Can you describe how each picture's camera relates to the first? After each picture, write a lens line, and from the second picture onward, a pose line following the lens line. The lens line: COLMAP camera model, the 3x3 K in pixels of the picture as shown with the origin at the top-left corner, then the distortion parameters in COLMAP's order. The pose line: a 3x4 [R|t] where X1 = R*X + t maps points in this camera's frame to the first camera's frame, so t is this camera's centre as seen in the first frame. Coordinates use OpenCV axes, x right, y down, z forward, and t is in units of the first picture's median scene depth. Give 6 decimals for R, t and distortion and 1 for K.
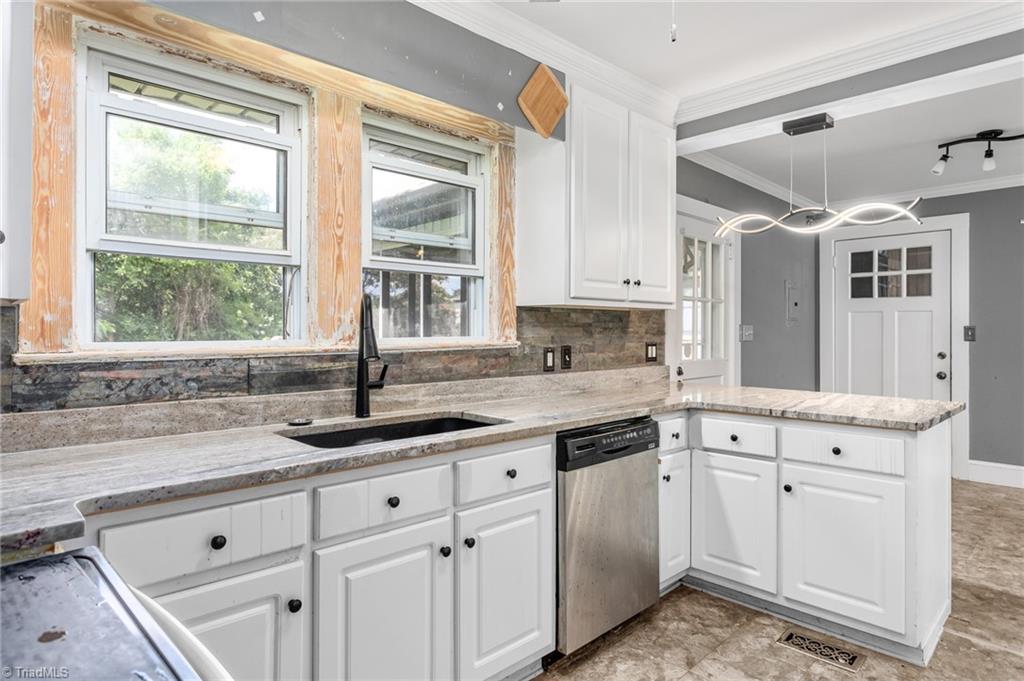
lens RADIAL K [[605.7, 0, 511.8], [0, 605.7, 330.0], [0, 0, 1]] dist [0.000610, 0.000258]
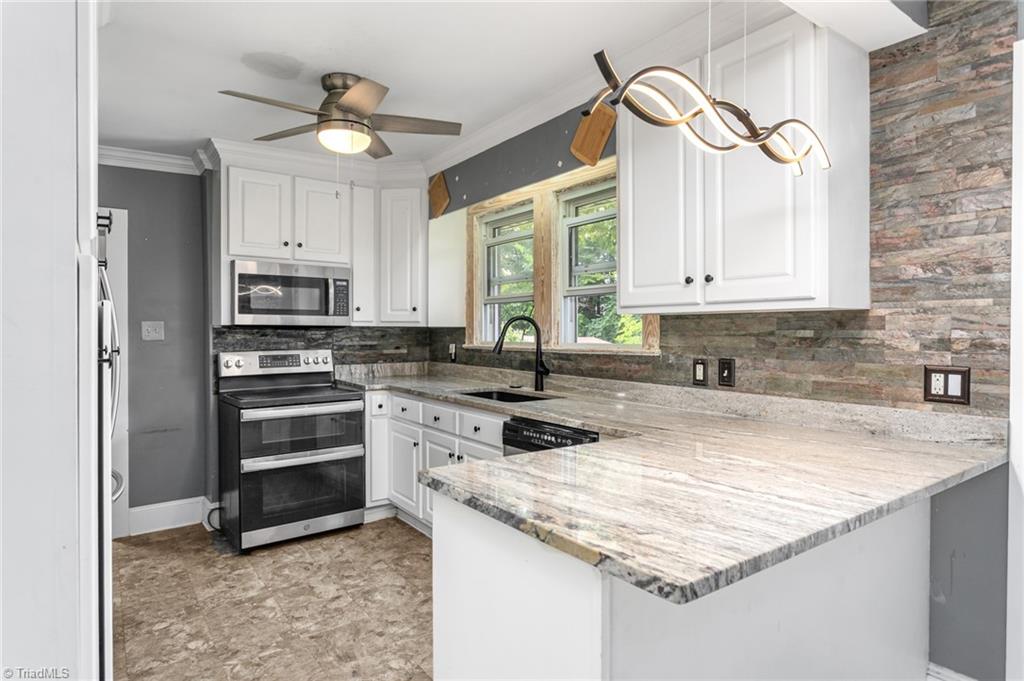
lens RADIAL K [[605.7, 0, 511.8], [0, 605.7, 330.0], [0, 0, 1]] dist [0.000610, 0.000258]
pose [[-0.175386, -0.002746, -0.984496, 1.081487], [-0.001452, 0.999996, -0.002530, -0.012094], [0.984499, 0.000986, -0.175390, 0.962392]]
